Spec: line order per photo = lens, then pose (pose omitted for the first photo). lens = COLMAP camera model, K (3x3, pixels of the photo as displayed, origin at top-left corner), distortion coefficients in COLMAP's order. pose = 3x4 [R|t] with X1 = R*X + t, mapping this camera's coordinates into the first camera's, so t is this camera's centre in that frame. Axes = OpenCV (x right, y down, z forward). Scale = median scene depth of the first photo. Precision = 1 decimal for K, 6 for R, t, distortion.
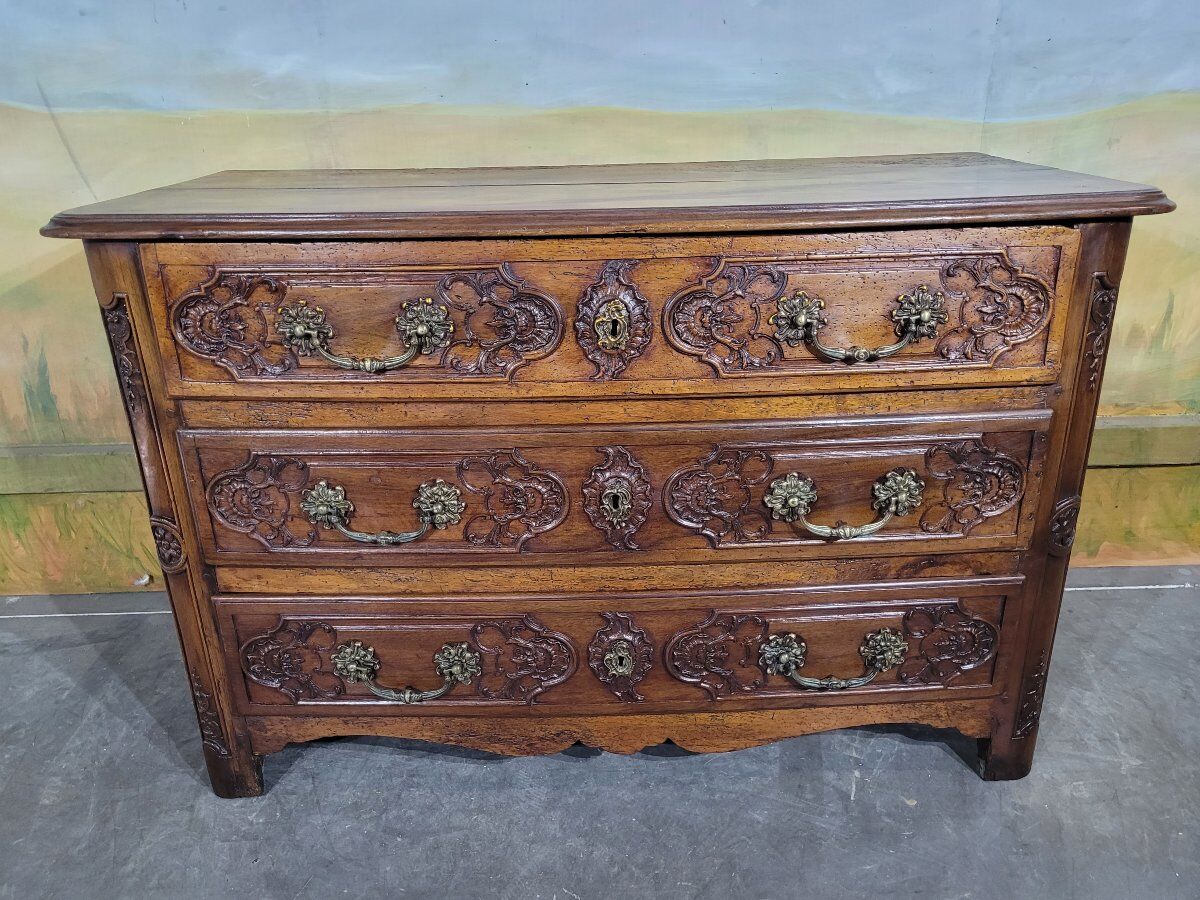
lens RADIAL K [[902.2, 0, 592.1], [0, 902.2, 444.4], [0, 0, 1]] dist [0.045378, -0.036321]
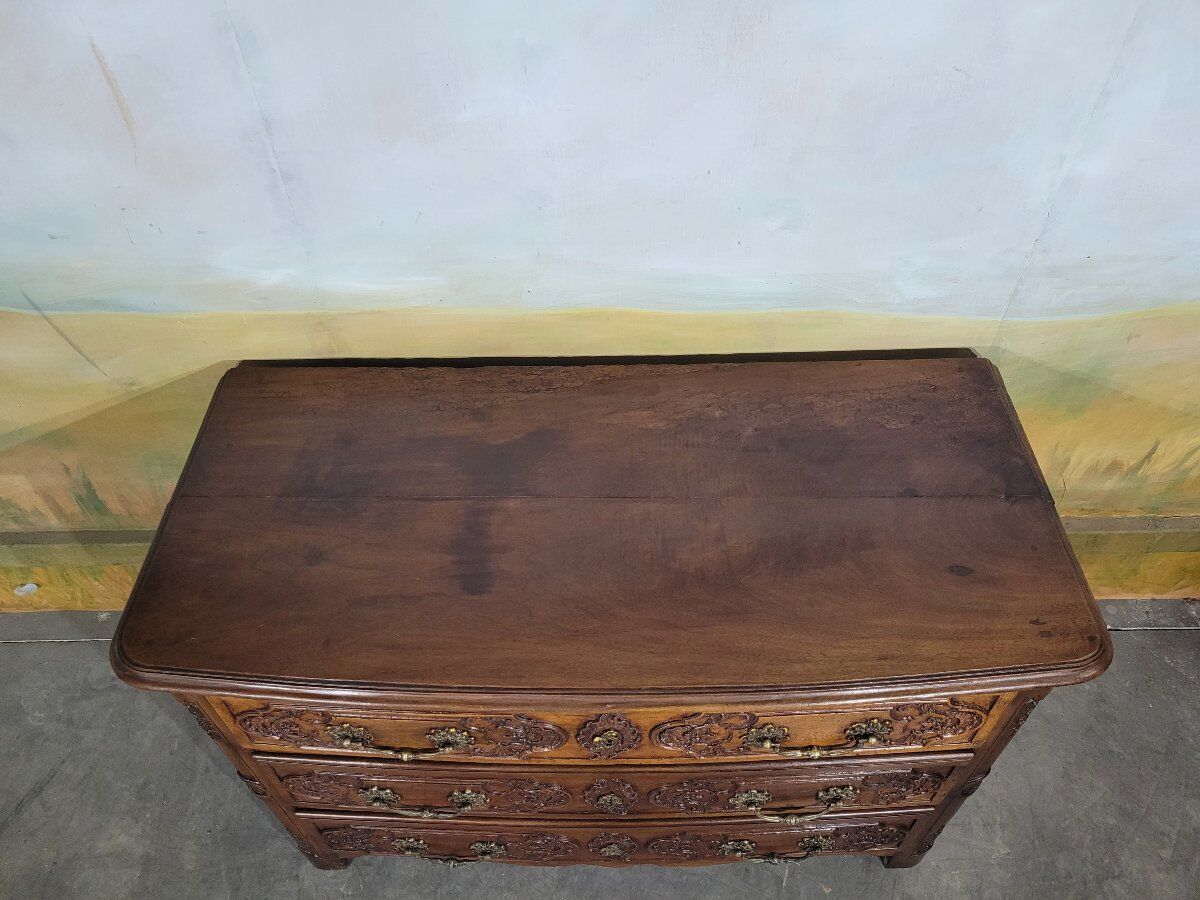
lens RADIAL K [[902.2, 0, 591.3], [0, 902.2, 449.6], [0, 0, 1]] dist [0.045378, -0.036321]
pose [[0.999877, 0.011314, -0.010893, 0.007776], [-0.005098, 0.889813, 0.456297, -0.864462], [0.014855, -0.456185, 0.889761, 0.095100]]
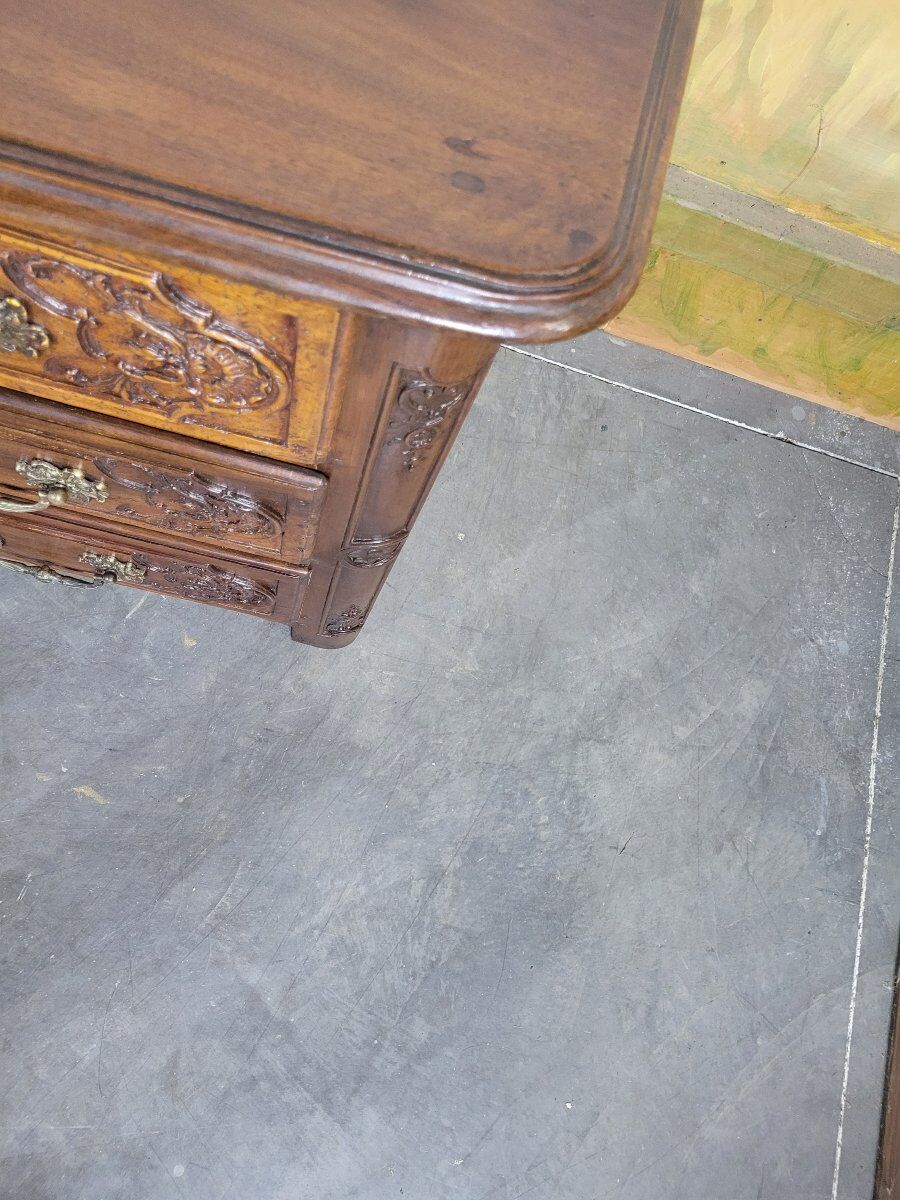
lens RADIAL K [[902.2, 0, 450.1], [0, 902.2, 590.5], [0, 0, 1]] dist [0.045378, -0.036321]
pose [[0.940054, 0.307614, 0.147212, 0.475589], [-0.306321, 0.571936, 0.760958, -0.411350], [0.149885, -0.760436, 0.631880, 0.558081]]
